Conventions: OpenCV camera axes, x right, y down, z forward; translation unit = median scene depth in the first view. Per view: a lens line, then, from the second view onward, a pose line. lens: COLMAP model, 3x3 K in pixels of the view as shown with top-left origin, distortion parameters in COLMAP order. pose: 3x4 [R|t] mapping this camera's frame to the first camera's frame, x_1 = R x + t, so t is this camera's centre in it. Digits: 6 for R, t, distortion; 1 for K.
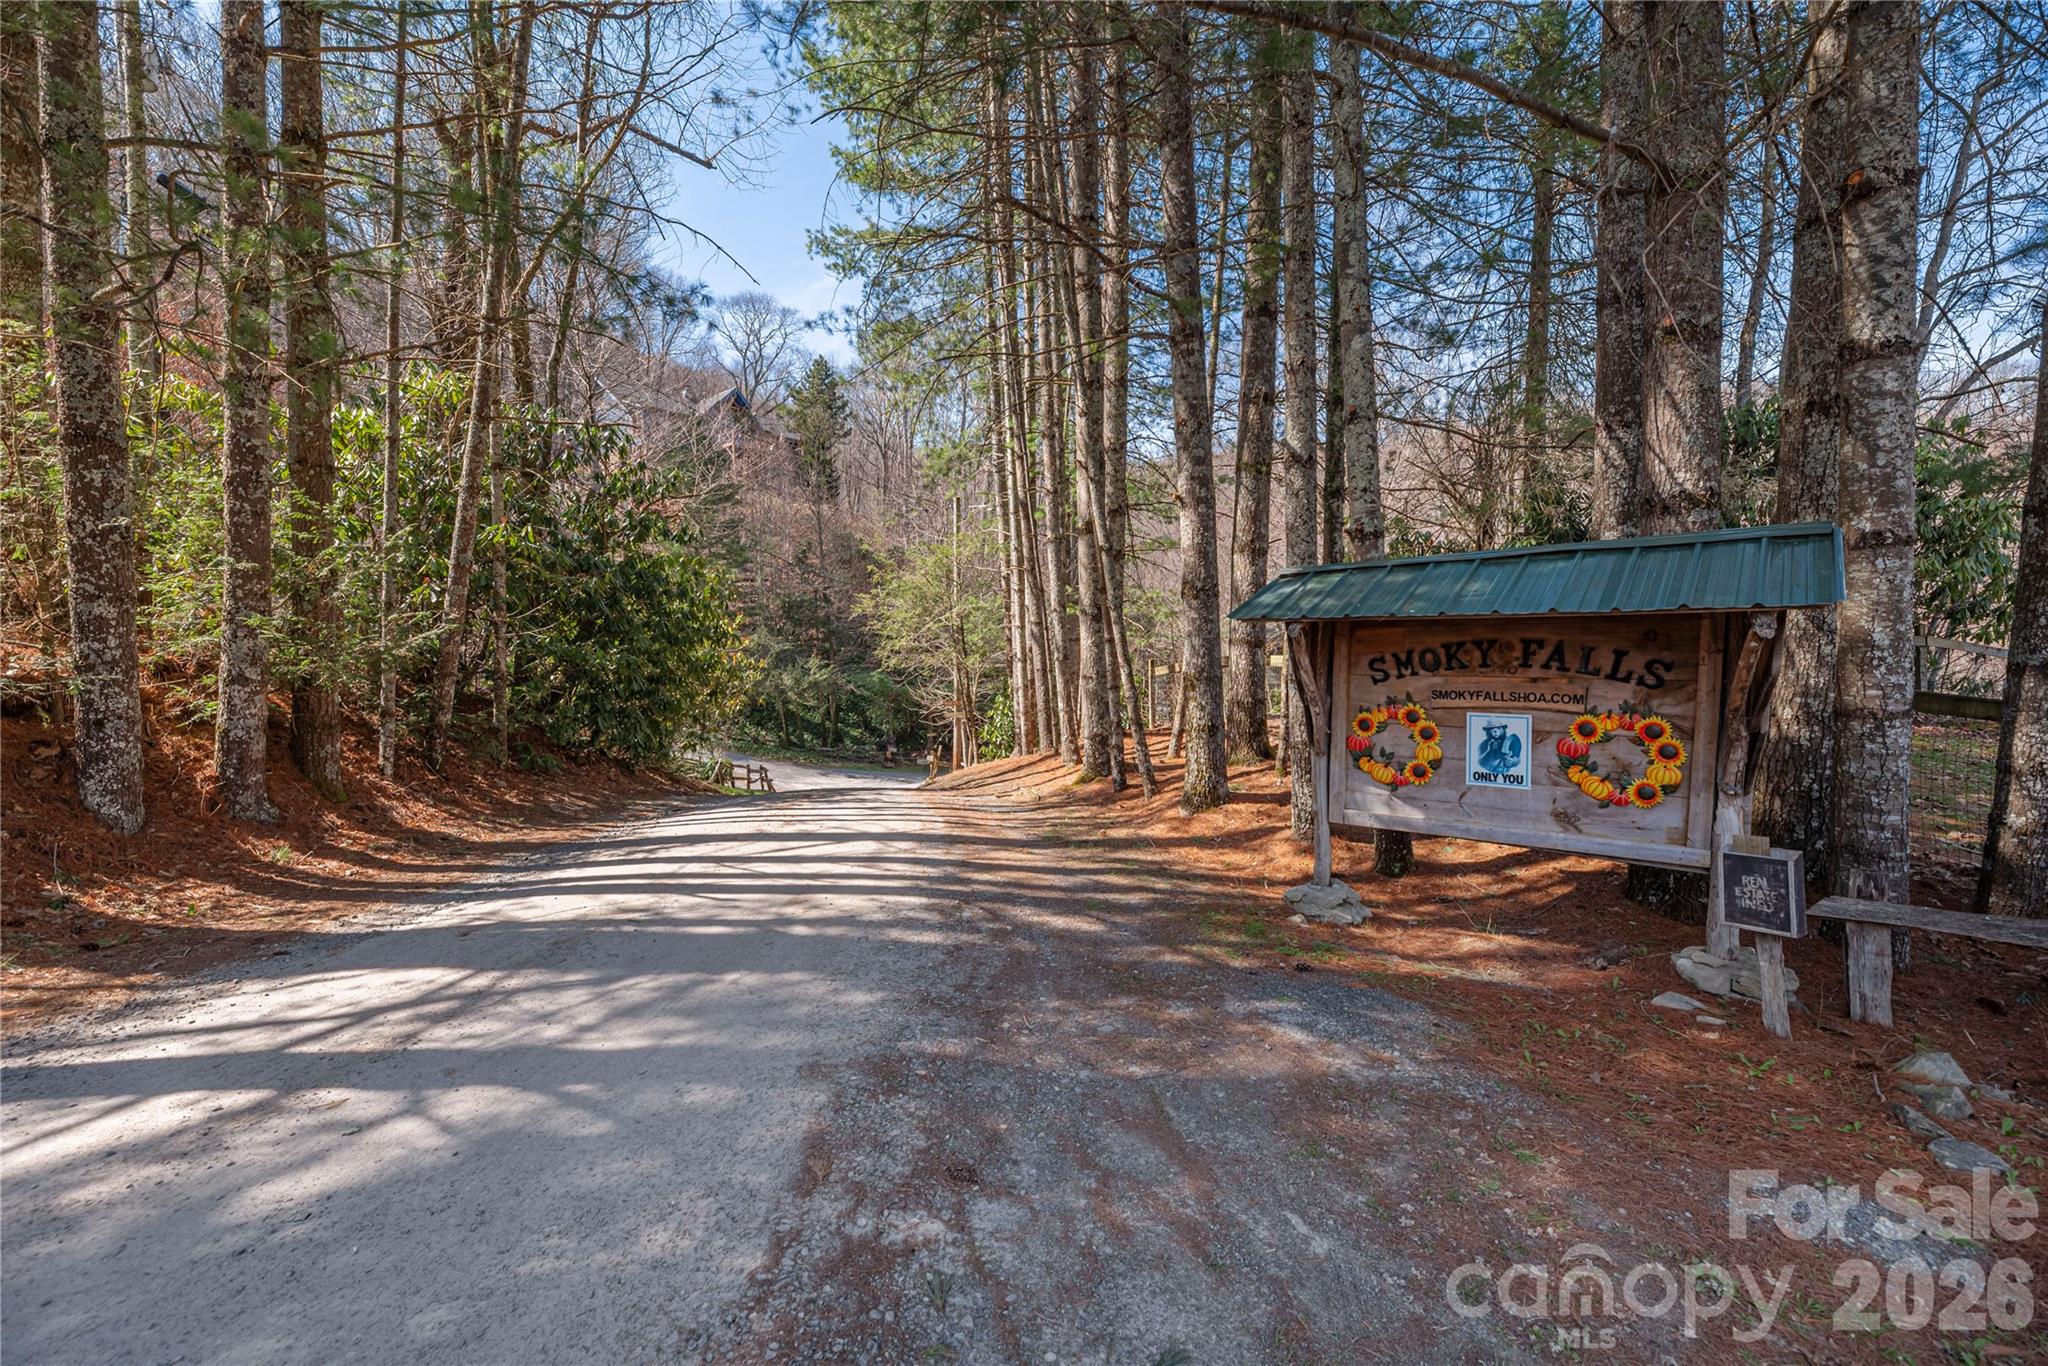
lens RADIAL K [[843.9, 0, 1027.0], [0, 843.9, 683.4], [0, 0, 1]] dist [0.000797, 0.000159]
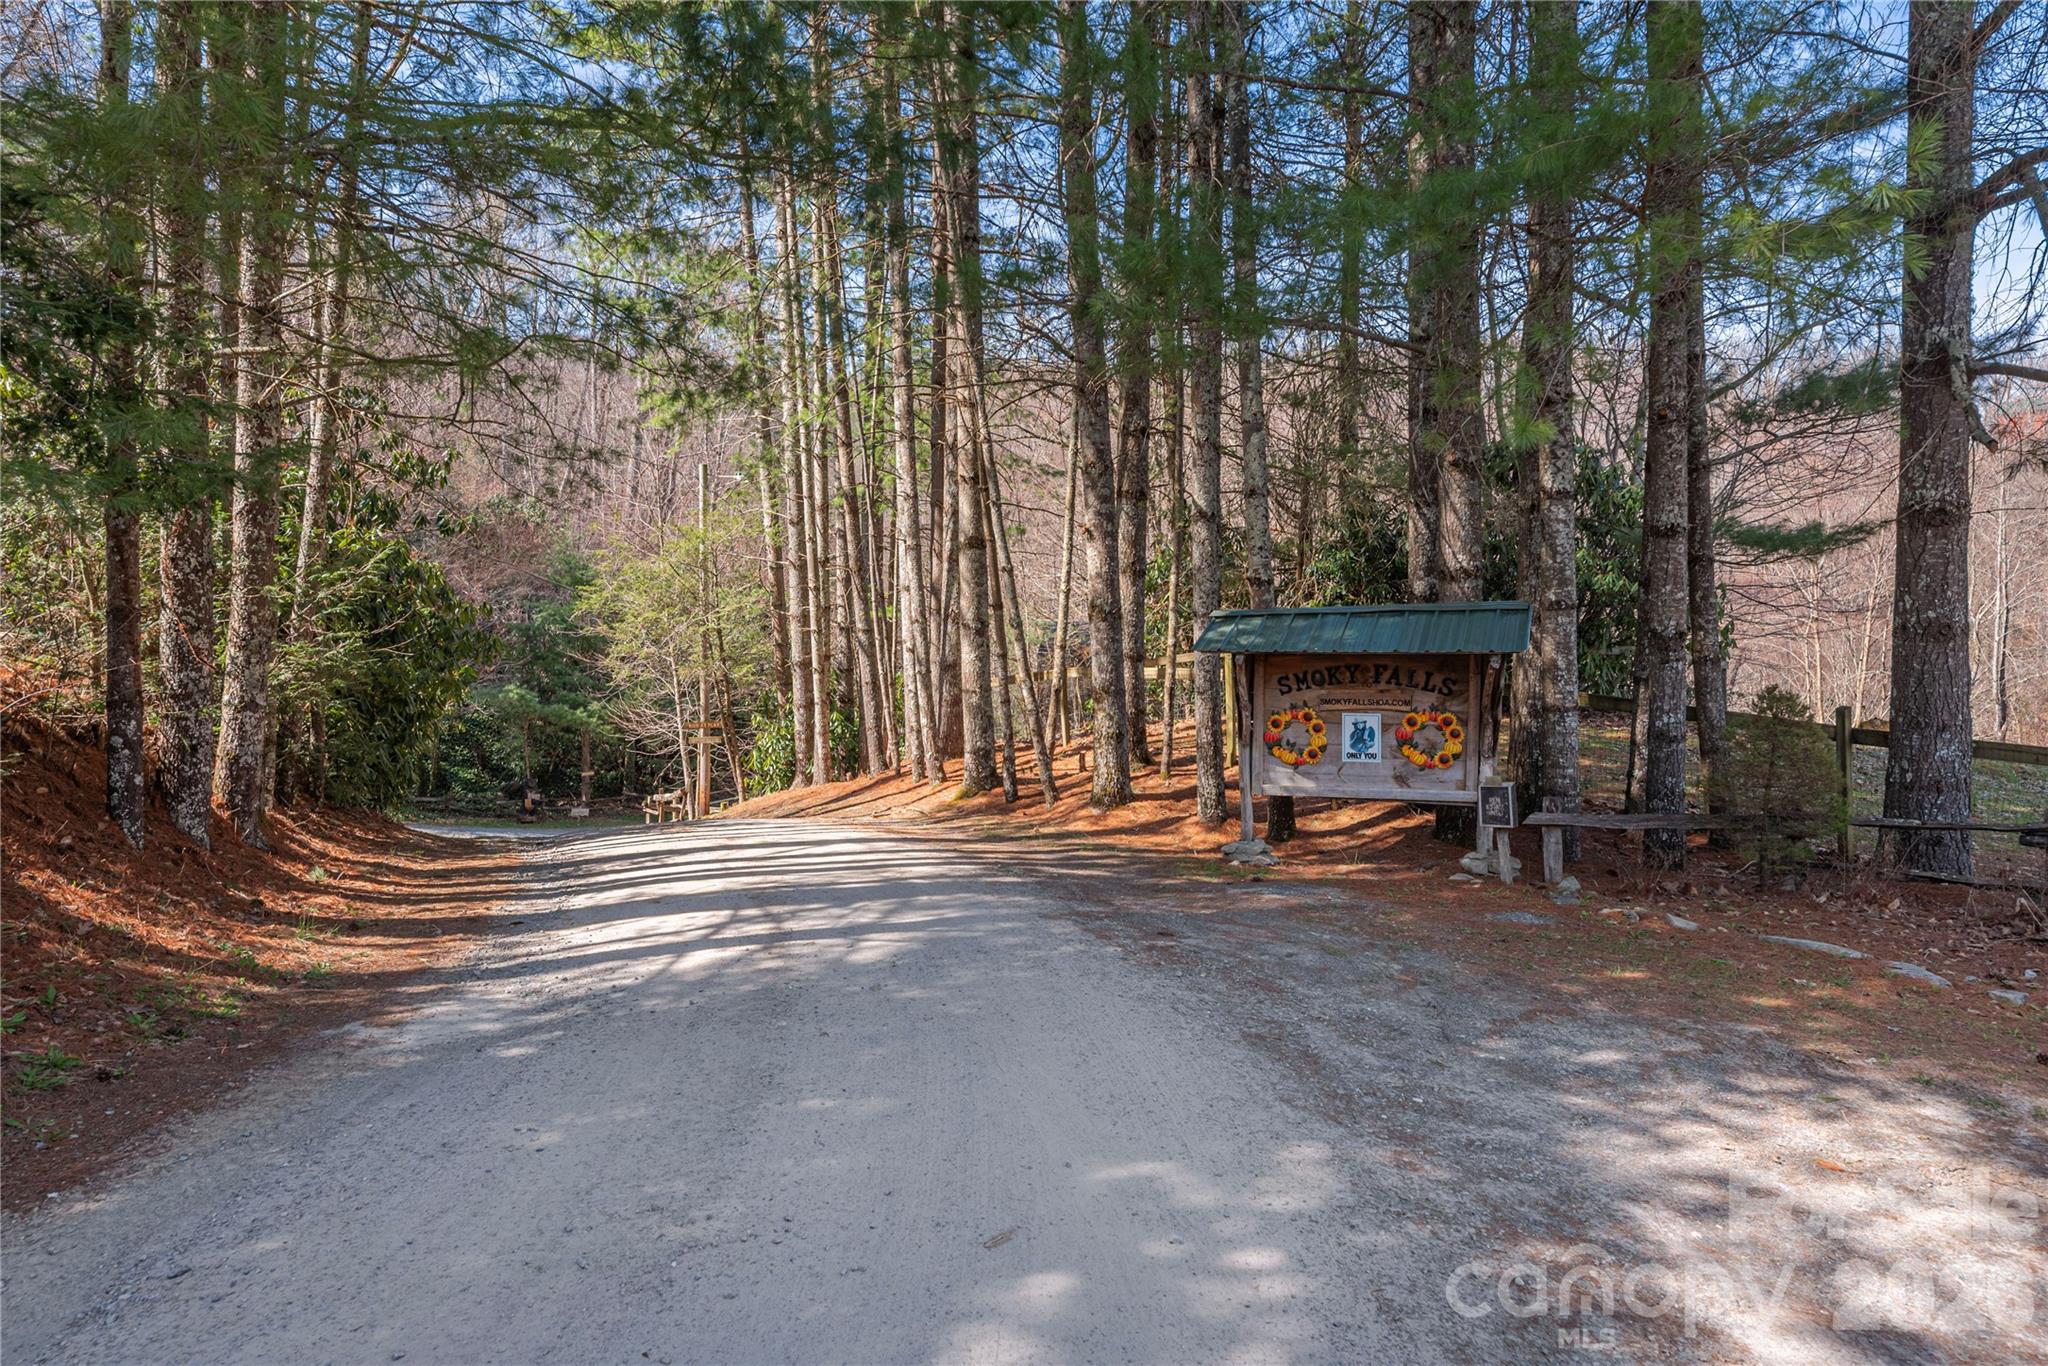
lens RADIAL K [[1292.4, 0, 1022.8], [0, 1292.4, 683.1], [0, 0, 1]] dist [0.002315, 0.000128]
pose [[0.950925, -0.010775, 0.309235, -0.710104], [0.013848, 0.999874, -0.007743, -0.008745], [-0.309112, 0.011646, 0.950954, -0.984952]]
